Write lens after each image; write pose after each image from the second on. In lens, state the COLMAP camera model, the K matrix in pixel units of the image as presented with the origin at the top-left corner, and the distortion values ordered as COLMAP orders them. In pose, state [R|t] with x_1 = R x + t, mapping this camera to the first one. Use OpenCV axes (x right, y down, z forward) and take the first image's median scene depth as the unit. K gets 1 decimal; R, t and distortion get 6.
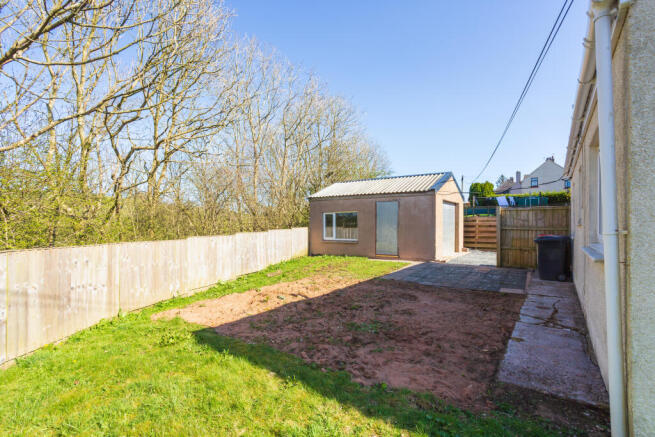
lens RADIAL K [[320.8, 0, 327.9], [0, 320.8, 221.6], [0, 0, 1]] dist [-0.039087, 0.019408]
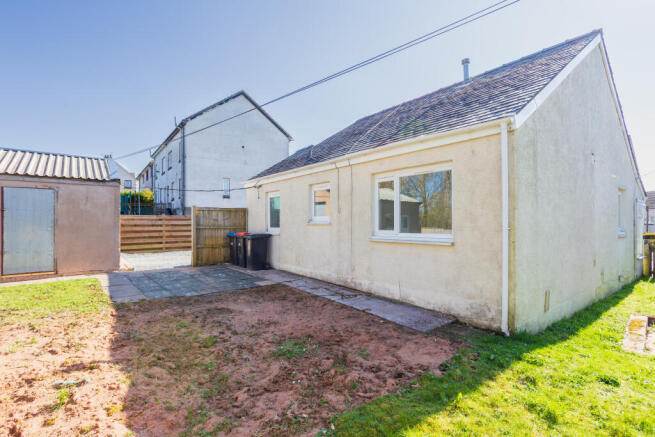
lens RADIAL K [[320.8, 0, 328.4], [0, 320.8, 221.2], [0, 0, 1]] dist [-0.039087, 0.019408]
pose [[0.267157, -0.000349, 0.963653, -0.575989], [-0.007875, 0.999966, 0.002545, -0.008136], [-0.963621, -0.008269, 0.267145, 0.592644]]
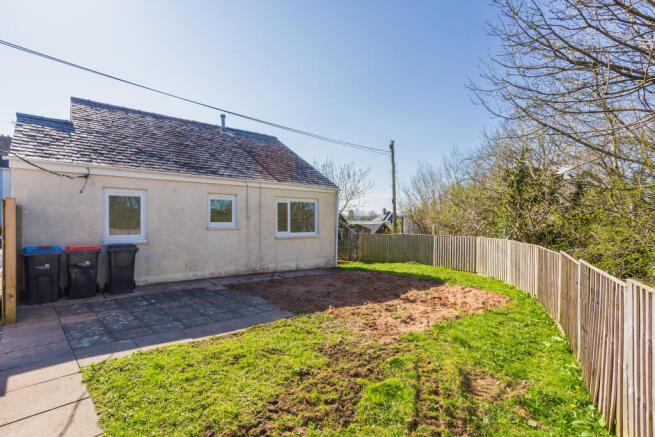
lens RADIAL K [[320.8, 0, 327.4], [0, 320.8, 218.7], [0, 0, 1]] dist [-0.039087, 0.019408]
pose [[-0.974811, -0.010628, 0.222781, -0.139294], [-0.014431, 0.999777, -0.015447, -0.025053], [-0.222567, -0.018273, -0.974746, 2.390098]]
